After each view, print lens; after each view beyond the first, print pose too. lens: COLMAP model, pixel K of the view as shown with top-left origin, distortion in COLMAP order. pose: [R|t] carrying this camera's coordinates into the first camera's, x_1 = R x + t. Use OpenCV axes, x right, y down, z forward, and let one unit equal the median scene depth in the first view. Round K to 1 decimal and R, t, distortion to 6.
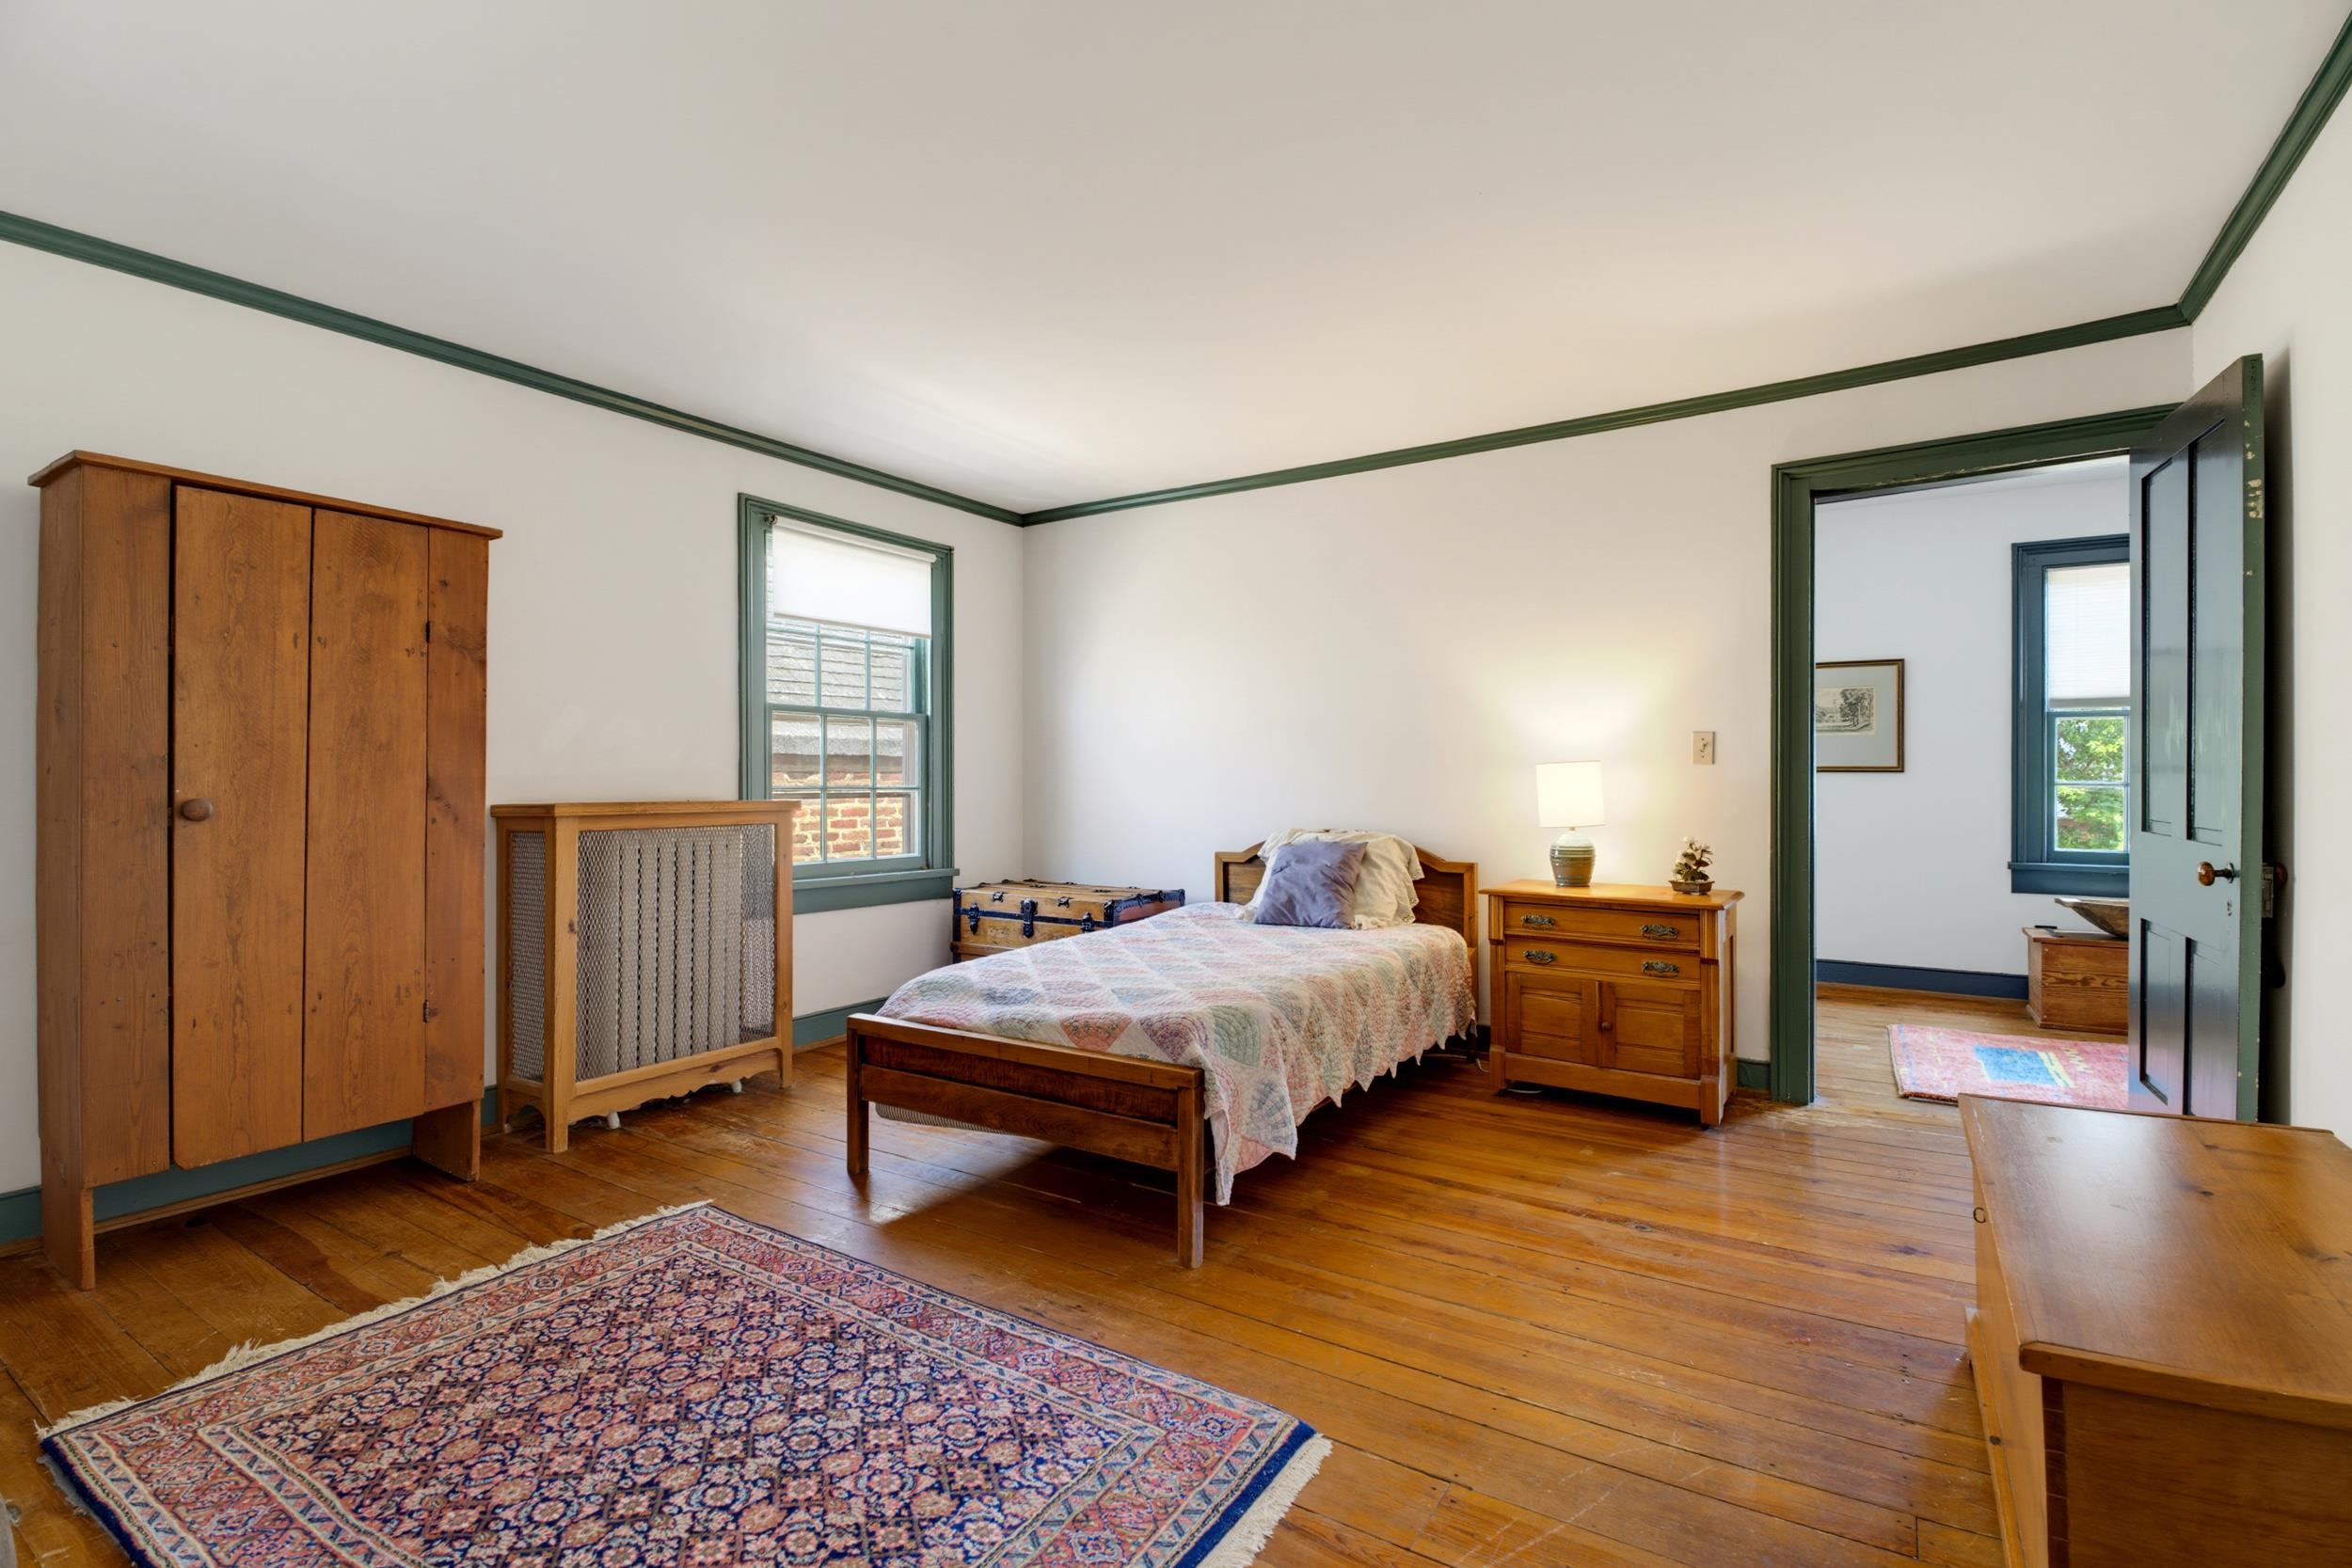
lens RADIAL K [[1110.8, 0, 1176.0], [0, 1110.8, 784.0], [0, 0, 1]] dist [0.000333, 0.000003]
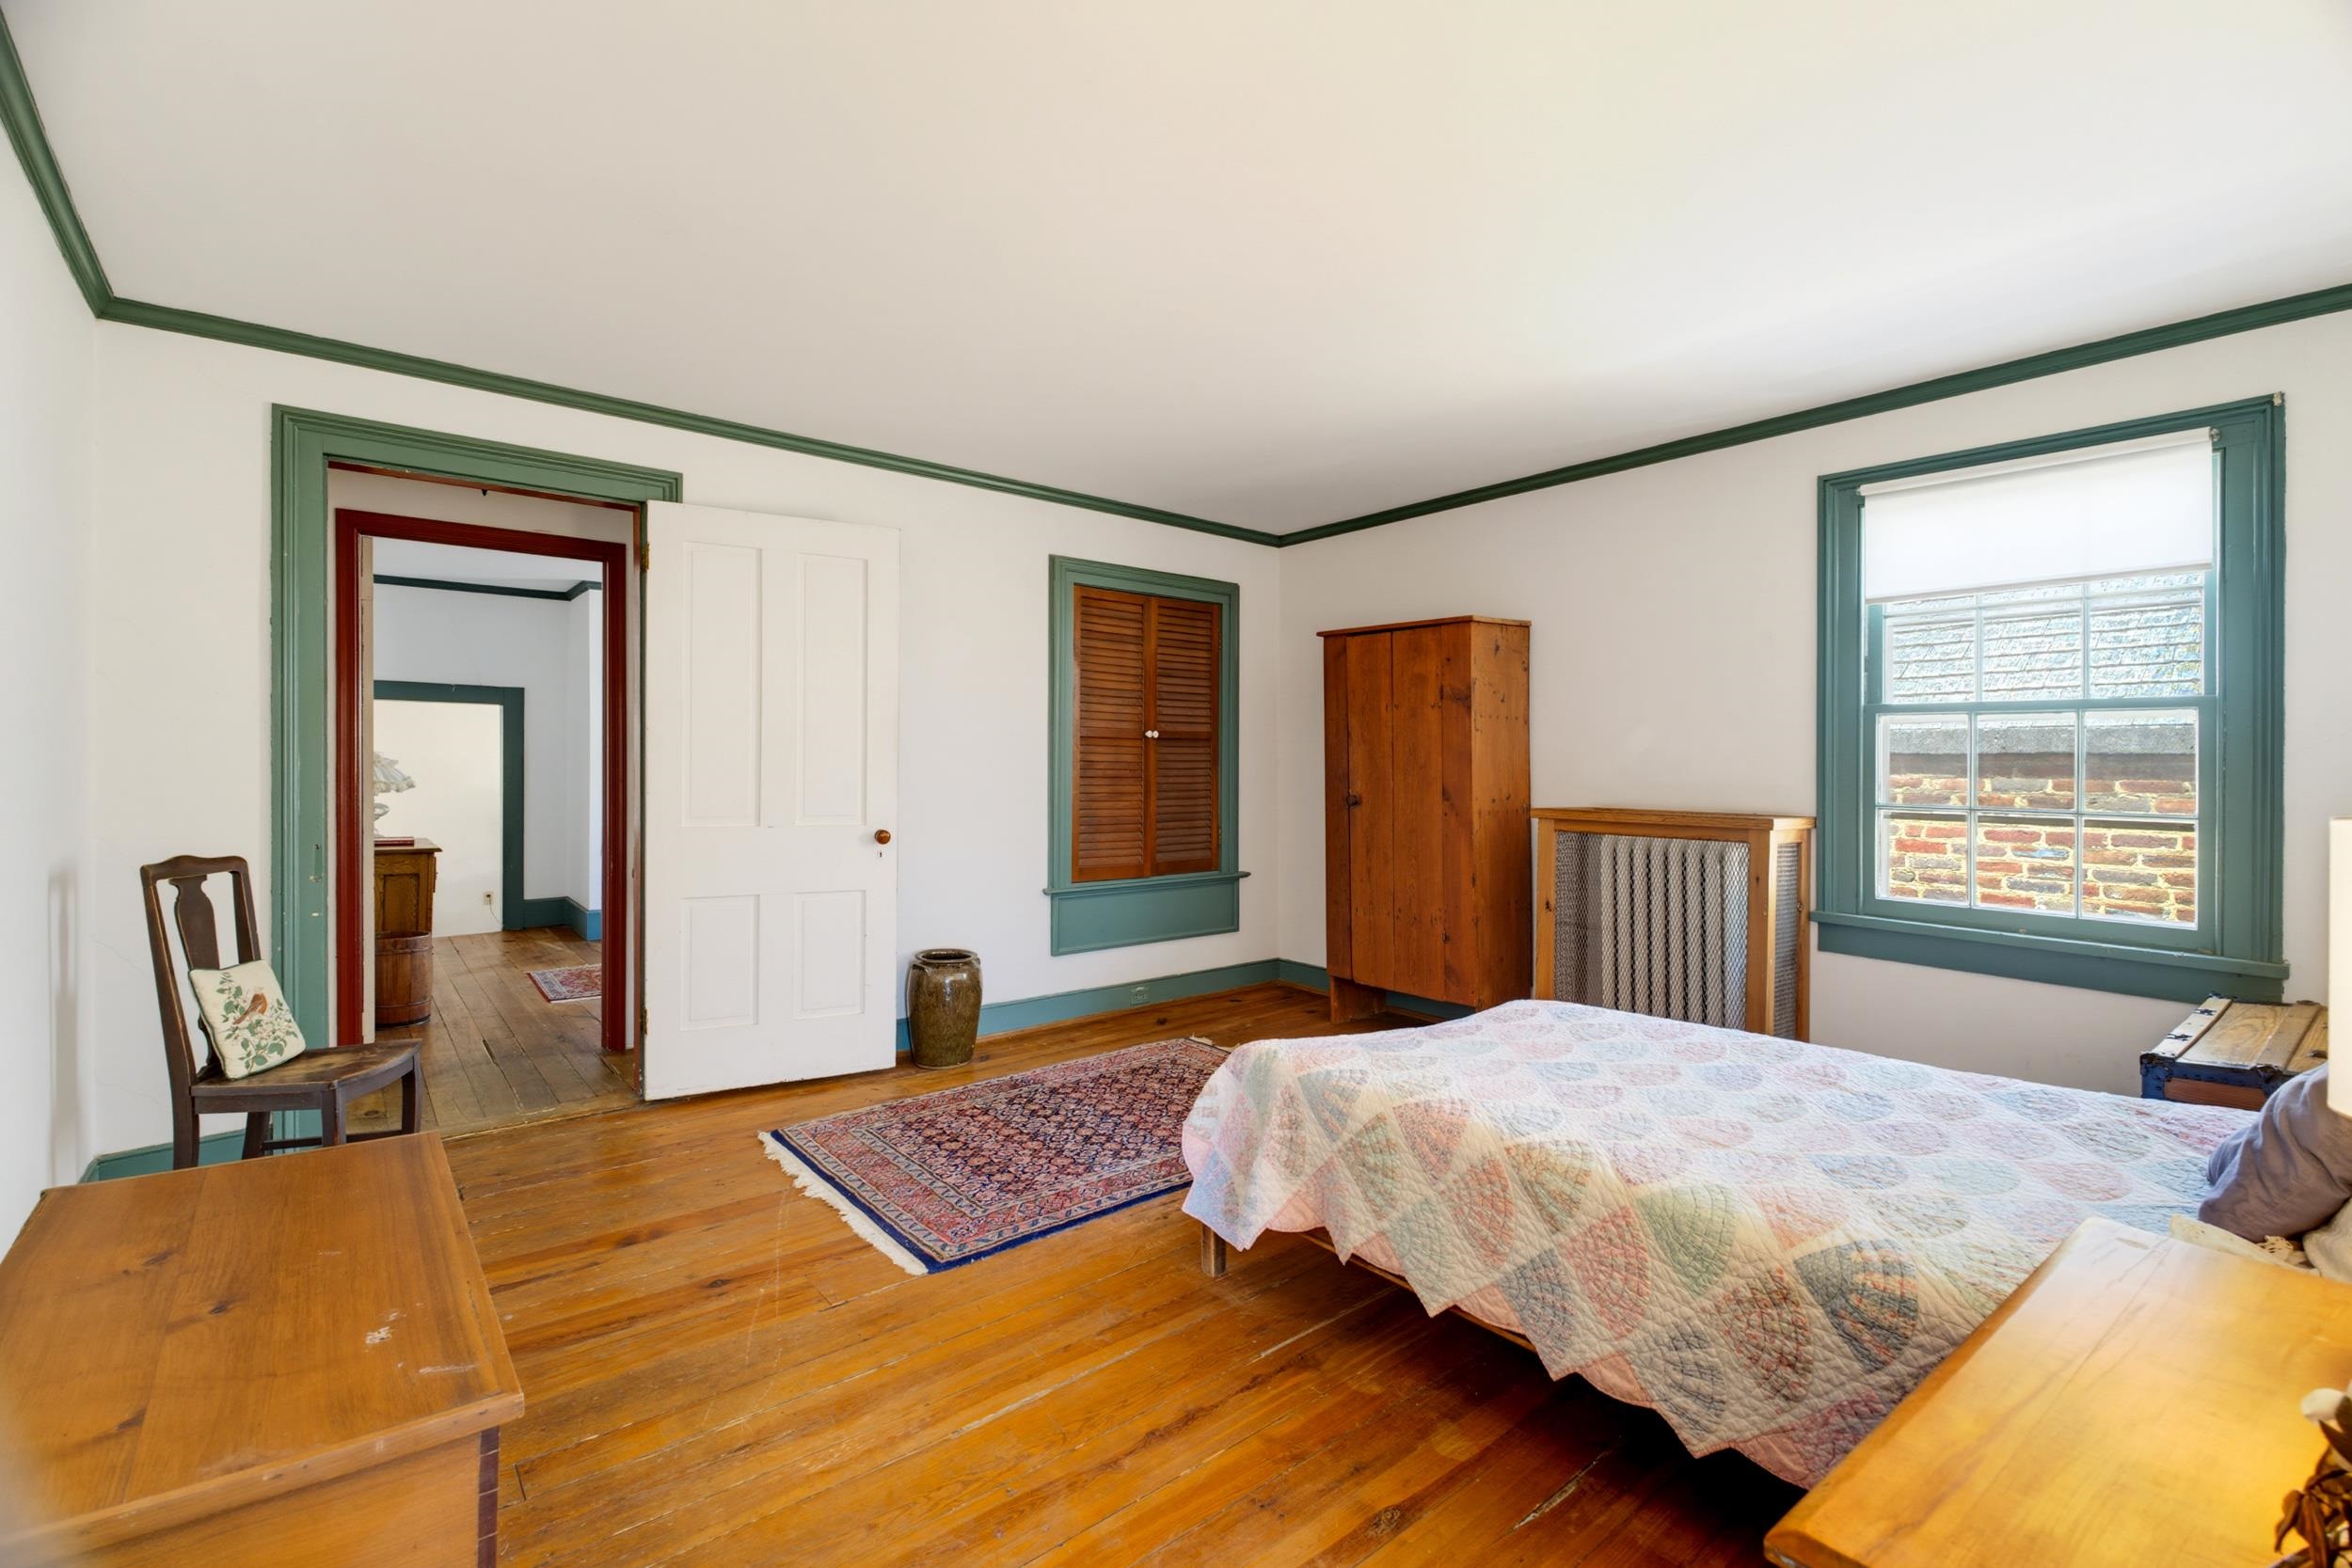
lens RADIAL K [[1043.8, 0, 1192.7], [0, 1043.8, 799.0], [0, 0, 1]] dist [-0.003389, -0.000673]
pose [[-0.304679, 0.036812, -0.951744, 0.610994], [-0.009218, 0.999092, 0.041595, -0.034127], [0.952411, 0.021446, -0.304063, 0.828244]]
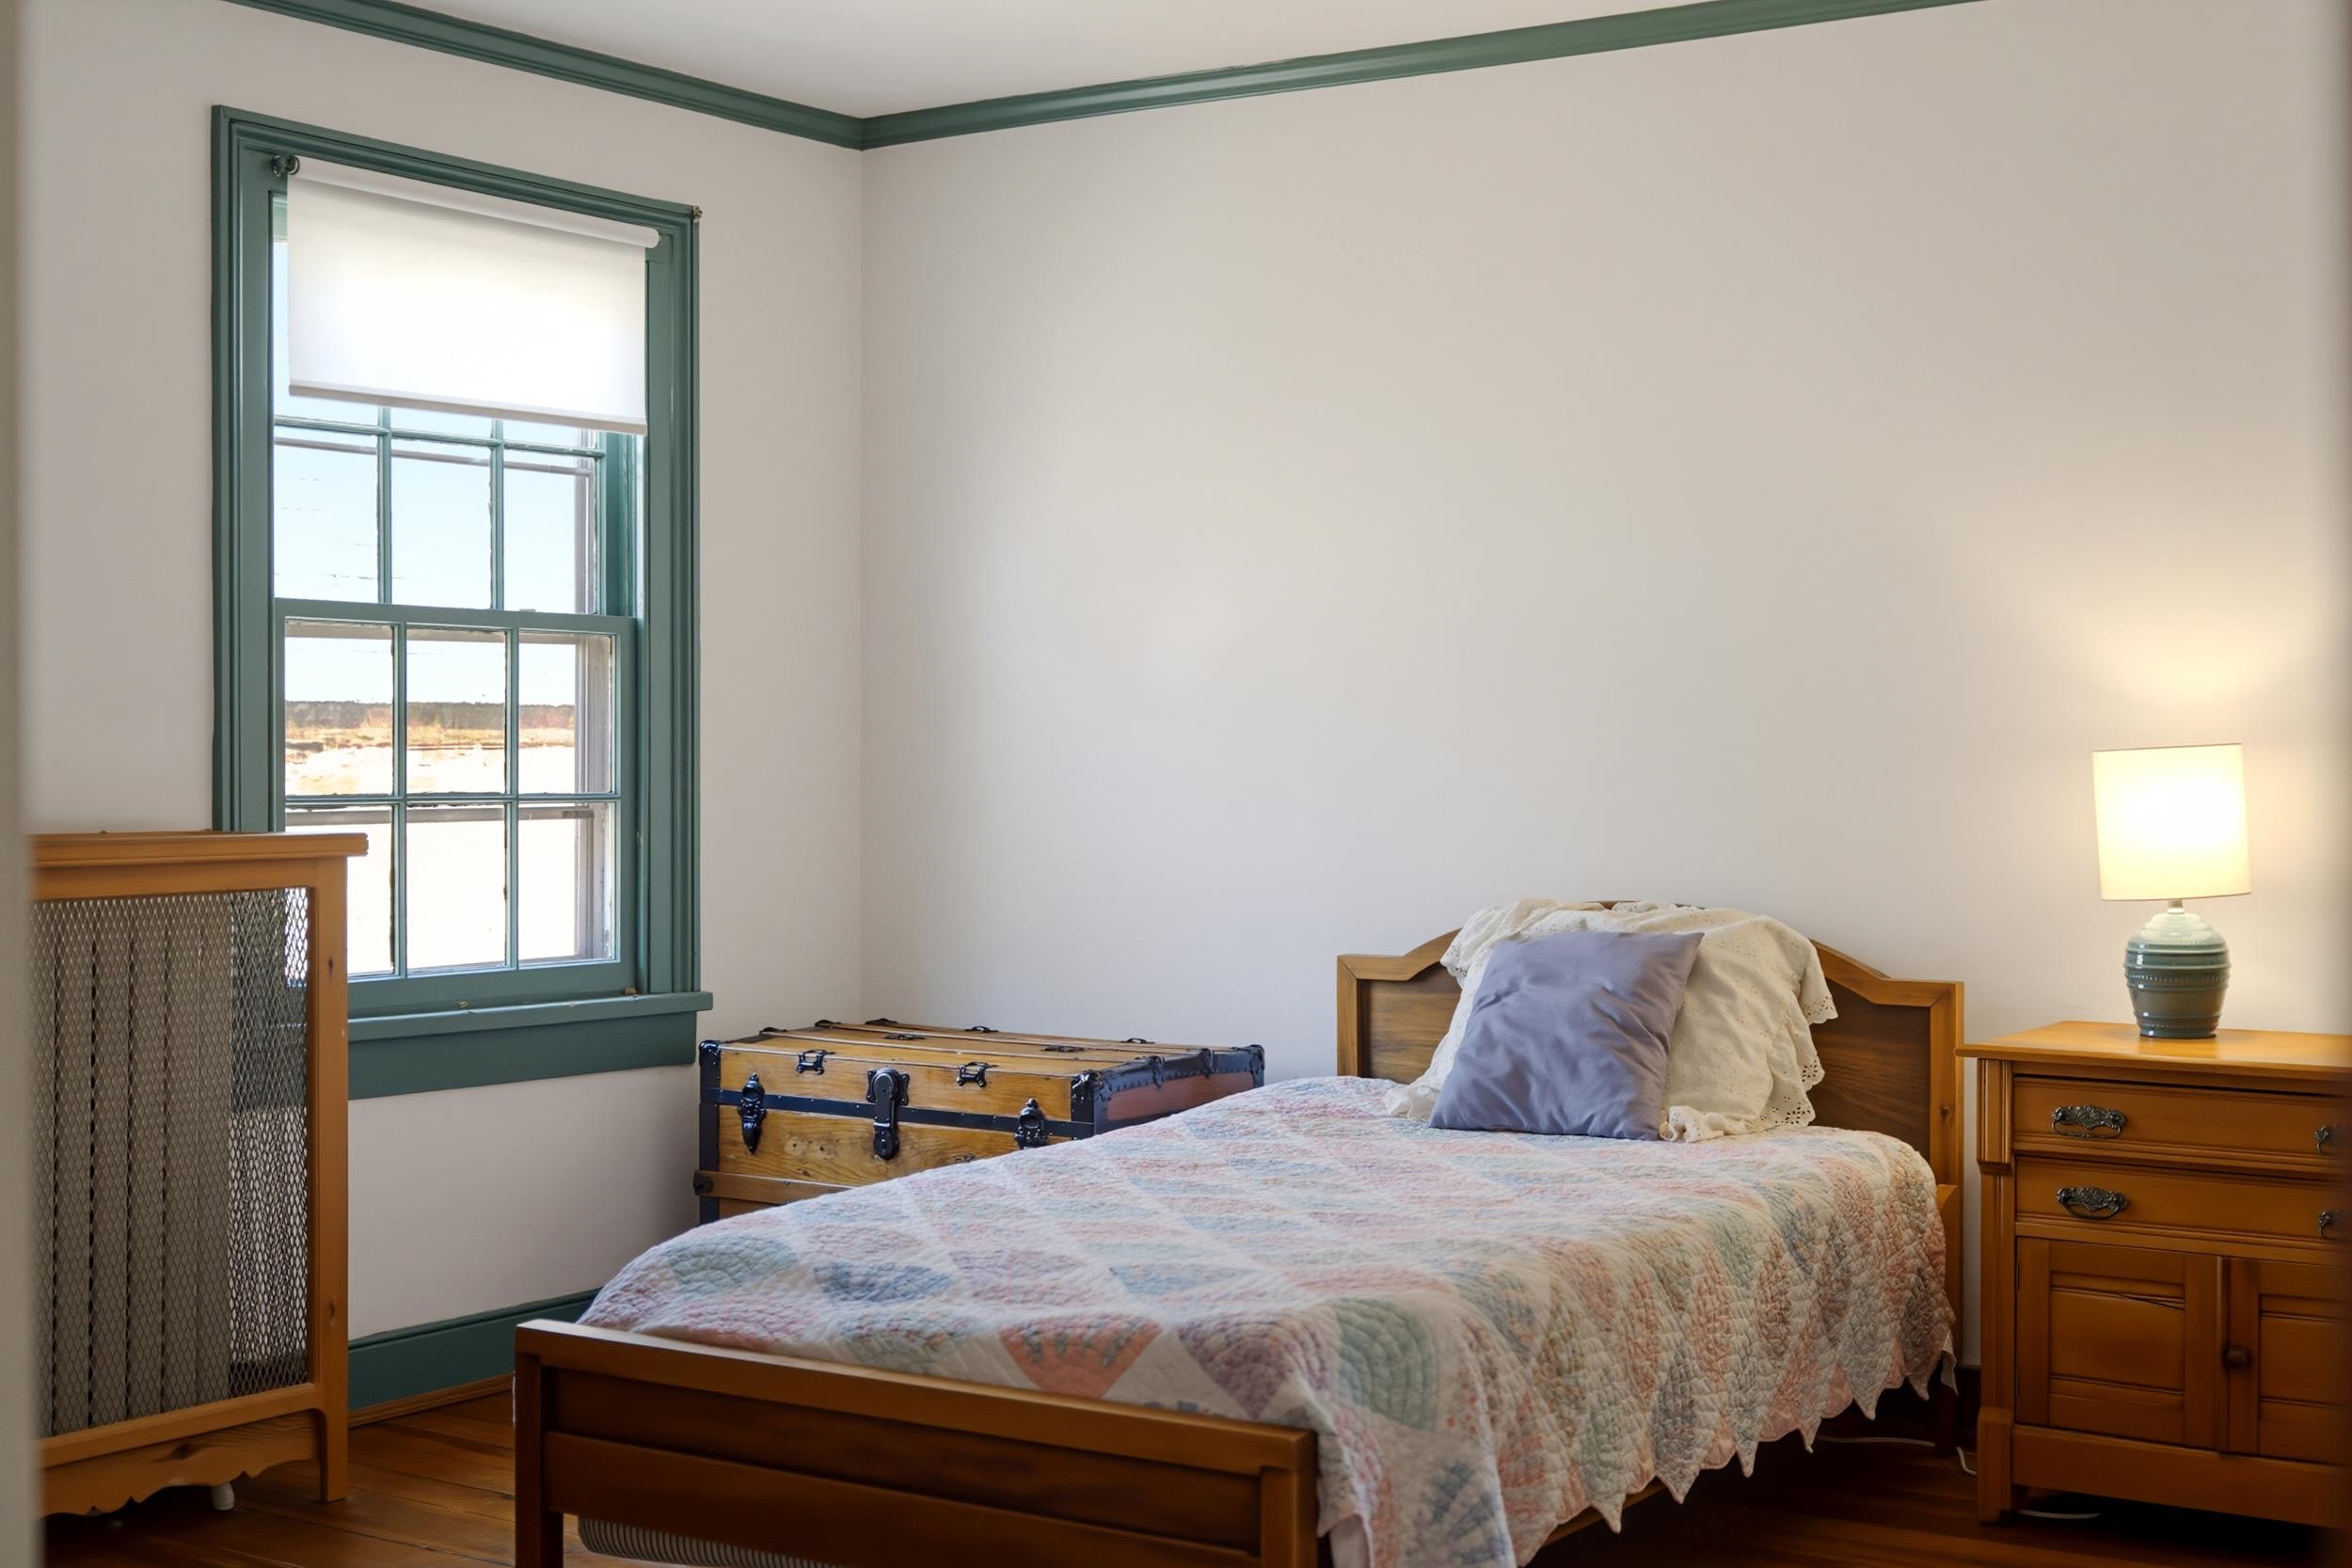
lens RADIAL K [[3145.1, 0, 1168.1], [0, 3145.1, 748.0], [0, 0, 1]] dist [-0.114876, 0.010141]
pose [[0.999863, 0.001244, -0.016505, -0.010076], [-0.001237, 0.999999, 0.000466, -0.018937], [0.016505, -0.000445, 0.999864, -0.195627]]
